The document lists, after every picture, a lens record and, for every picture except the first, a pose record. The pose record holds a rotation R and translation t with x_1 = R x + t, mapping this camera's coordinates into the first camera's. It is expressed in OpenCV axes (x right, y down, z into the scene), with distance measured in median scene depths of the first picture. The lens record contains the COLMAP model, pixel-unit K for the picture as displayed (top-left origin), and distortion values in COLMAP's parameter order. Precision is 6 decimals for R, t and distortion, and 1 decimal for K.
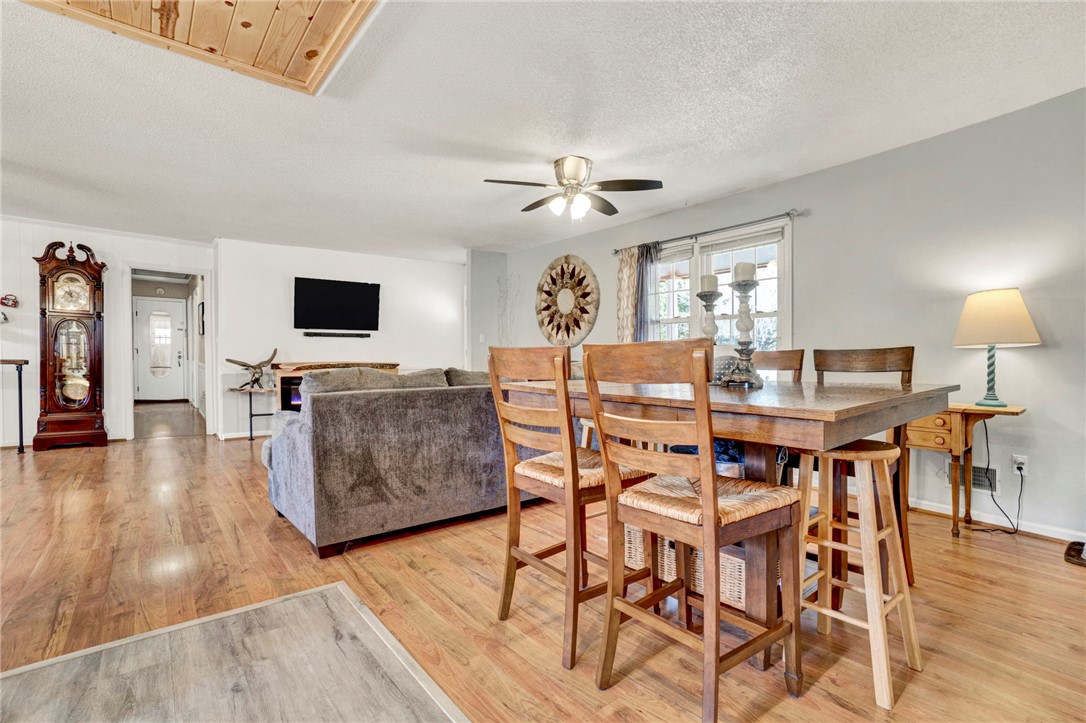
lens RADIAL K [[502.9, 0, 543.1], [0, 502.9, 369.1], [0, 0, 1]] dist [-0.043755, 0.011804]
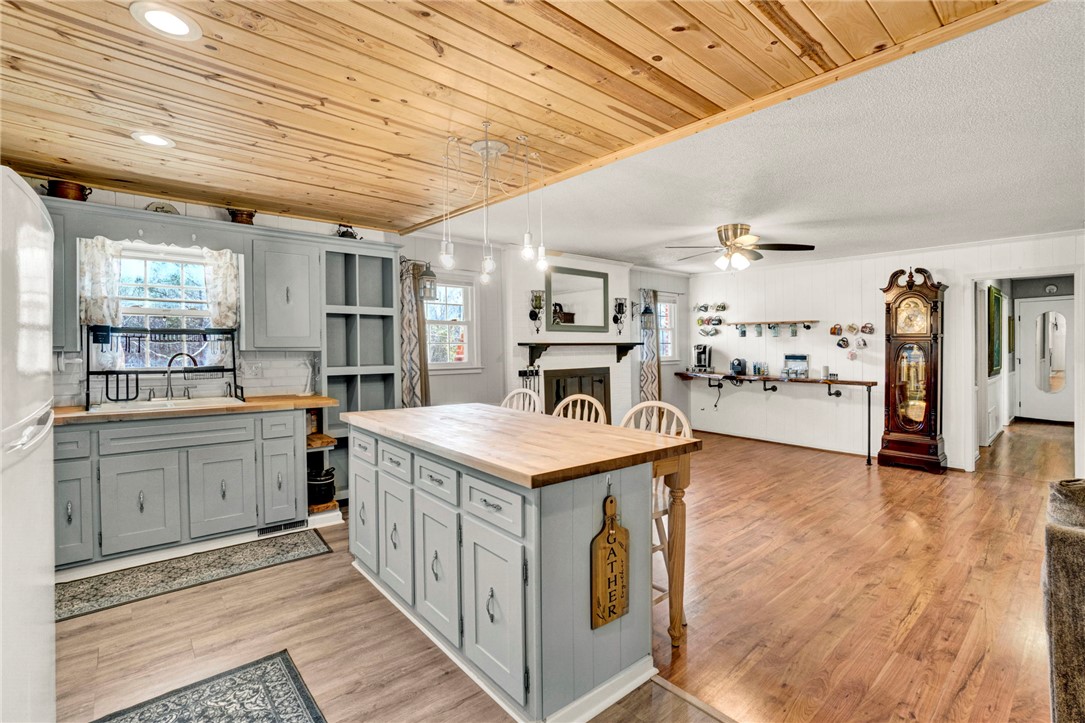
lens RADIAL K [[495.9, 0, 531.0], [0, 495.9, 342.6], [0, 0, 1]] dist [-0.038828, 0.001030]
pose [[0.019583, -0.019979, -0.999609, 0.031701], [-0.023678, 0.999511, -0.020441, -0.061358], [0.999528, 0.024069, 0.019100, 0.176235]]
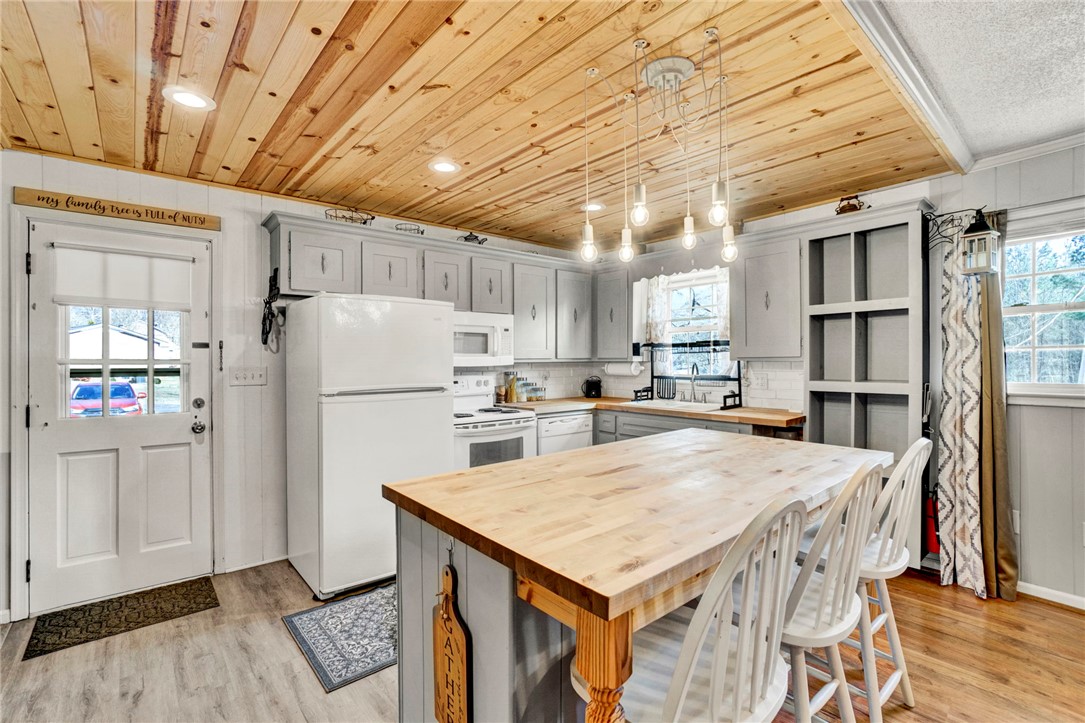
lens RADIAL K [[488.4, 0, 545.9], [0, 488.4, 356.6], [0, 0, 1]] dist [-0.061997, 0.010545]
pose [[-0.999246, -0.002614, -0.038739, -0.347694], [-0.003611, 0.999663, 0.025694, -0.071068], [0.038659, 0.025814, -0.998919, 0.472800]]
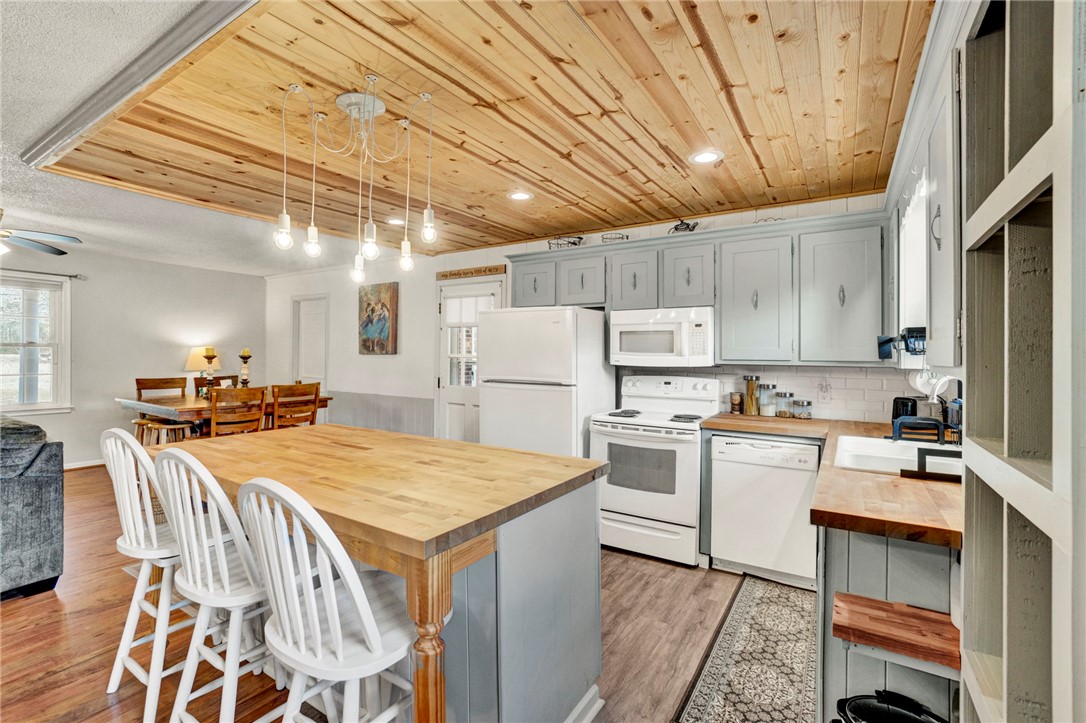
lens RADIAL K [[496.4, 0, 531.5], [0, 496.4, 342.6], [0, 0, 1]] dist [-0.038828, 0.001030]
pose [[-0.315871, 0.015655, 0.948673, -0.846941], [0.016590, 0.999802, -0.010975, -0.066861], [-0.948657, 0.012272, -0.316069, 0.142178]]
